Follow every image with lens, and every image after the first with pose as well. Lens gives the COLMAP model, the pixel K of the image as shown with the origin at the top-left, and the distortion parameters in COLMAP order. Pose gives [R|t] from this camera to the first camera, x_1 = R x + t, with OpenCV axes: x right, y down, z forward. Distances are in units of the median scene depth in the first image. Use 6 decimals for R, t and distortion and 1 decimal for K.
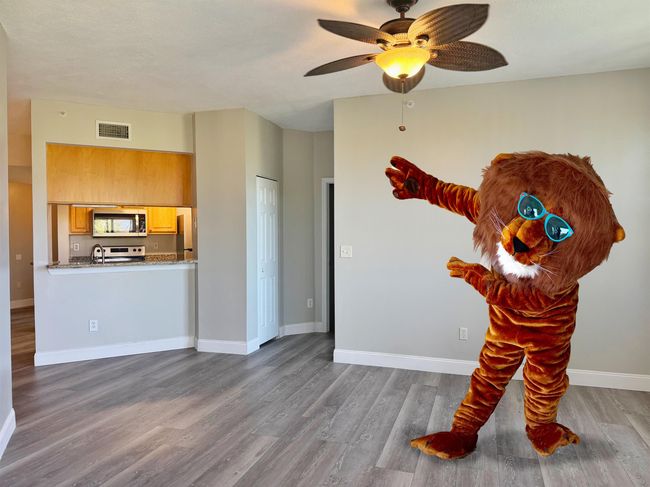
lens RADIAL K [[448.2, 0, 327.9], [0, 448.2, 240.5], [0, 0, 1]] dist [0.010404, -0.004718]
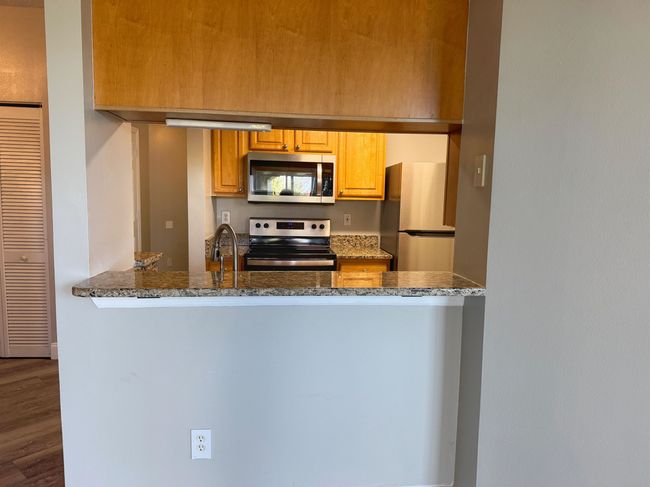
lens RADIAL K [[448.2, 0, 325.8], [0, 448.2, 244.6], [0, 0, 1]] dist [0.010404, -0.004718]
pose [[0.924281, 0.069706, -0.375294, -0.197139], [-0.036840, 0.994885, 0.094056, -0.010361], [0.379931, -0.073109, 0.922121, 0.470337]]
